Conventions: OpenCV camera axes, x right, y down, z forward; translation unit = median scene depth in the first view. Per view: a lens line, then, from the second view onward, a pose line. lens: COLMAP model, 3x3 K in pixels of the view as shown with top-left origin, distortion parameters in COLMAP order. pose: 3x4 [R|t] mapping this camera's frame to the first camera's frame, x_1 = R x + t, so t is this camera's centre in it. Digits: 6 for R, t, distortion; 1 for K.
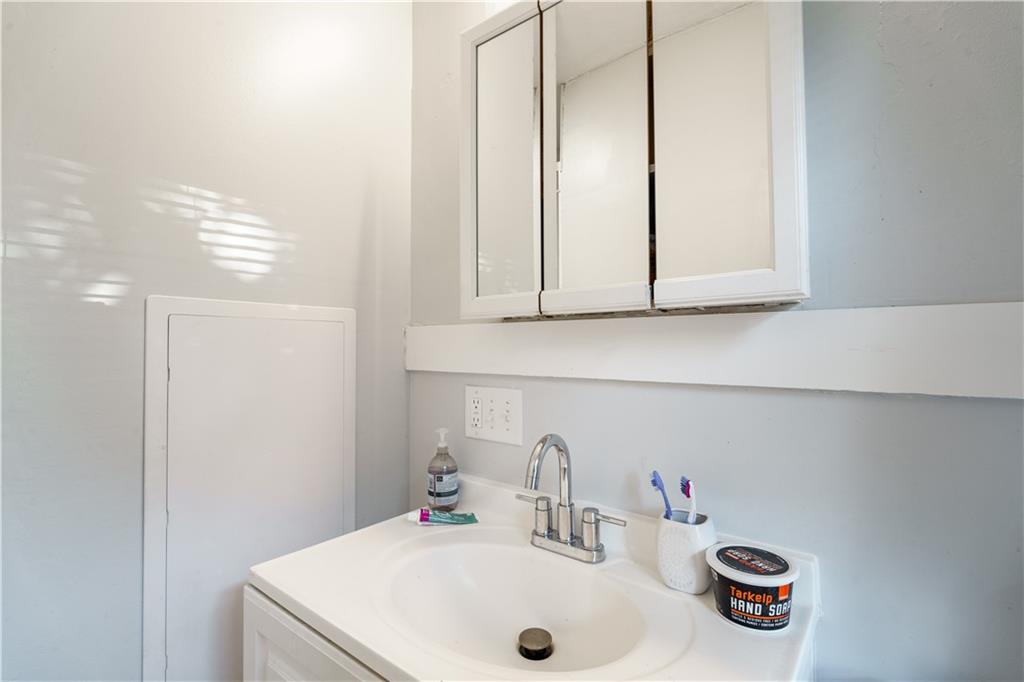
lens RADIAL K [[481.1, 0, 490.1], [0, 481.1, 341.5], [0, 0, 1]] dist [0.000632, 0.000071]
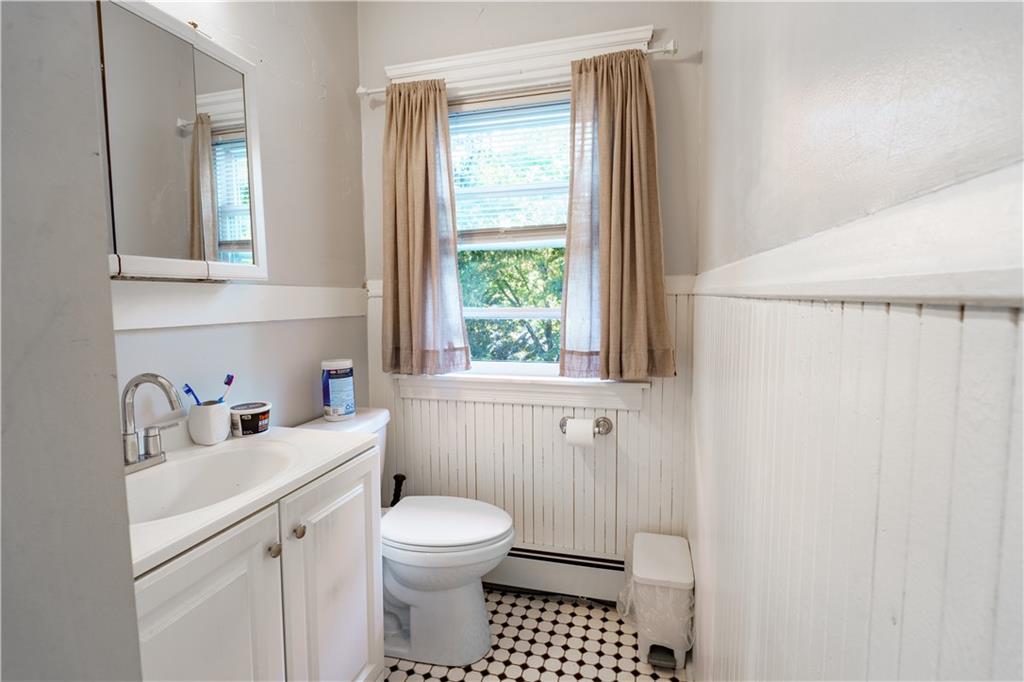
lens RADIAL K [[488.4, 0, 512.0], [0, 488.4, 341.0], [0, 0, 1]] dist [0.000242, 0.000033]
pose [[-0.413798, -0.070651, 0.907623, -1.651702], [0.000739, 0.996958, 0.077942, 0.013136], [-0.910368, 0.032923, -0.412487, 0.763280]]
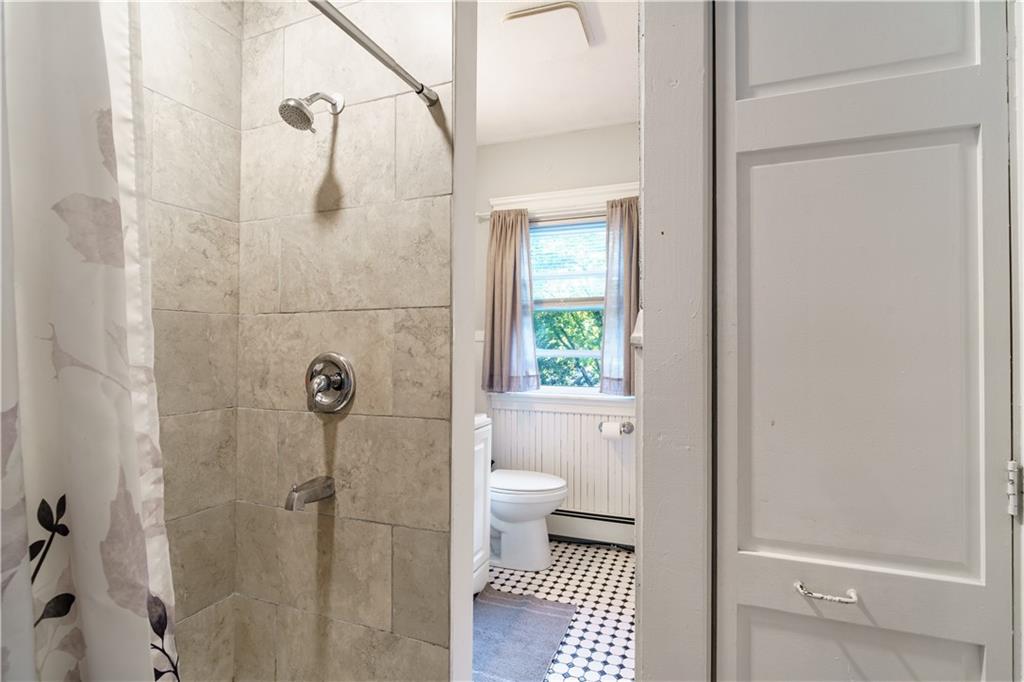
lens RADIAL K [[481.1, 0, 490.1], [0, 481.1, 341.5], [0, 0, 1]] dist [0.000632, 0.000071]
pose [[-0.263729, 0.008145, 0.964562, -2.615661], [-0.014871, 0.999811, -0.012509, 0.026102], [-0.964482, -0.017643, -0.263558, 1.204186]]
